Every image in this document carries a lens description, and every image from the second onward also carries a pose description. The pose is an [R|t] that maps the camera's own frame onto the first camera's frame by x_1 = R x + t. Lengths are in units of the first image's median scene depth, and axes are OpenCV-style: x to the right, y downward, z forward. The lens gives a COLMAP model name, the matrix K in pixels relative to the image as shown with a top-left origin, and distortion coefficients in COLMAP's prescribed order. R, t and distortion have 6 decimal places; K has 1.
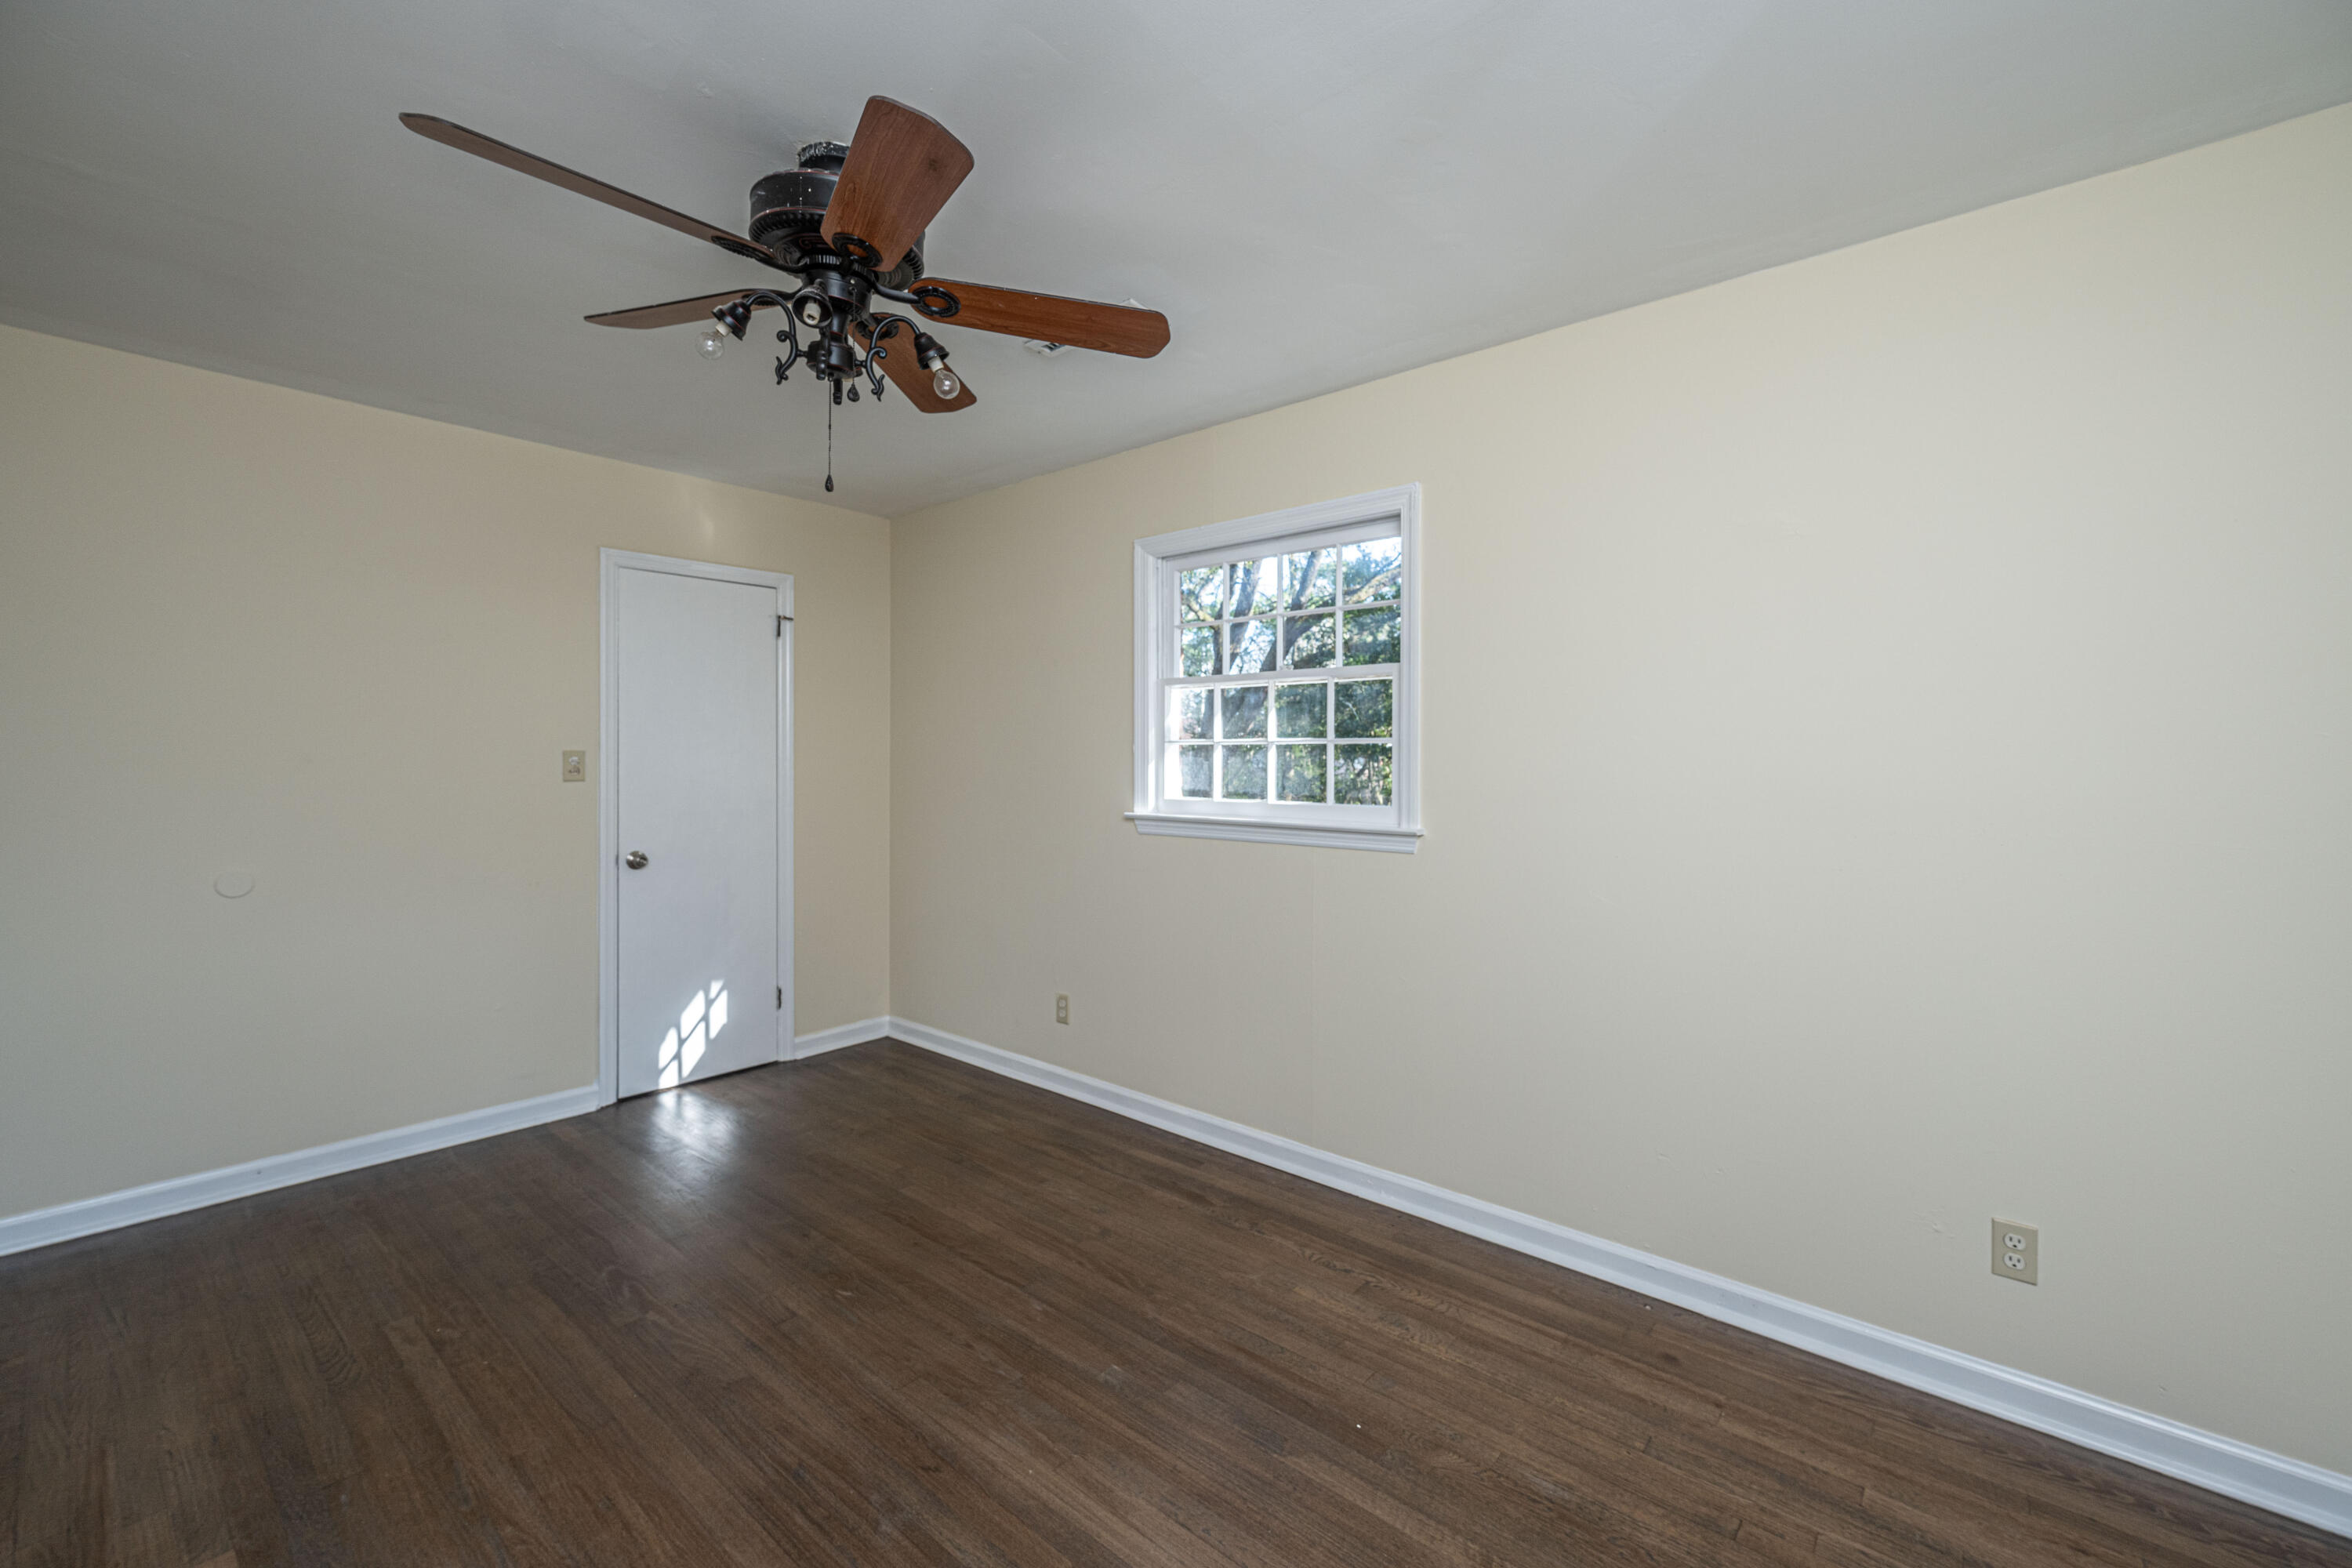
lens RADIAL K [[947.9, 0, 1187.2], [0, 947.9, 775.5], [0, 0, 1]] dist [0.001462, -0.000355]
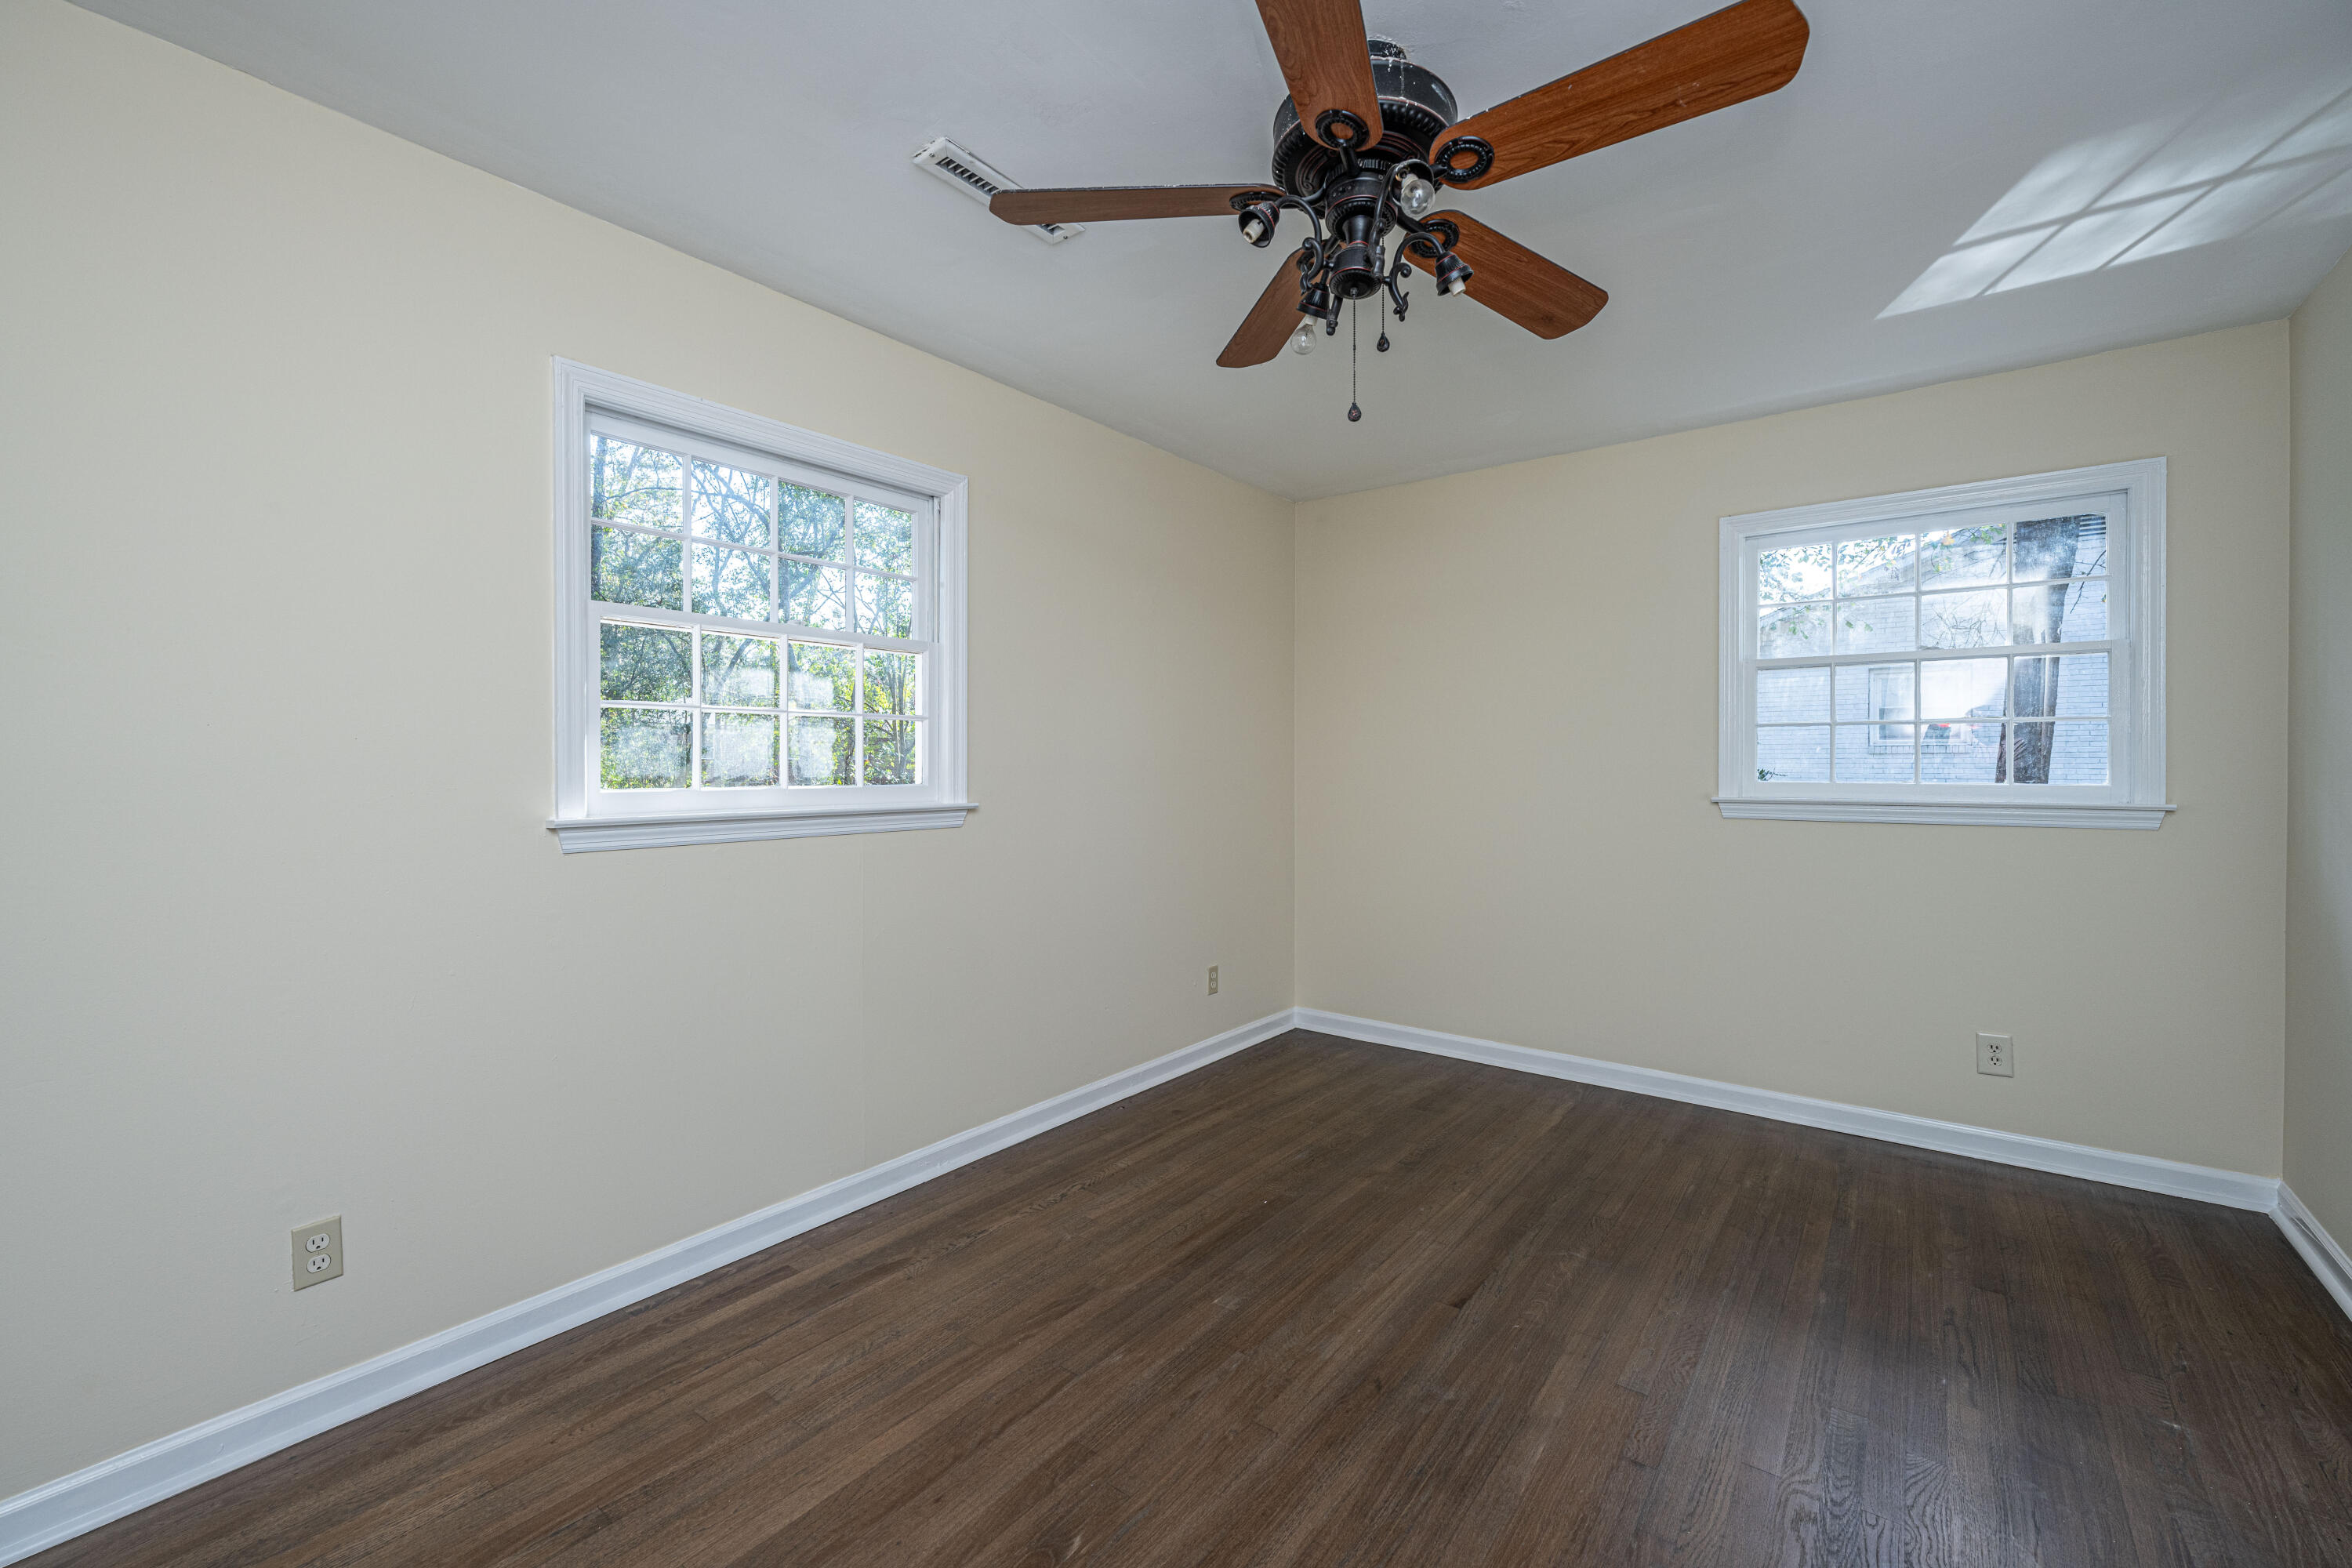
lens RADIAL K [[947.9, 0, 1200.7], [0, 947.9, 773.4], [0, 0, 1]] dist [0.001462, -0.000355]
pose [[-0.050576, -0.016476, 0.998584, -0.903260], [0.011455, 0.999789, 0.017076, 0.006645], [-0.998655, 0.012302, -0.050376, 0.845819]]
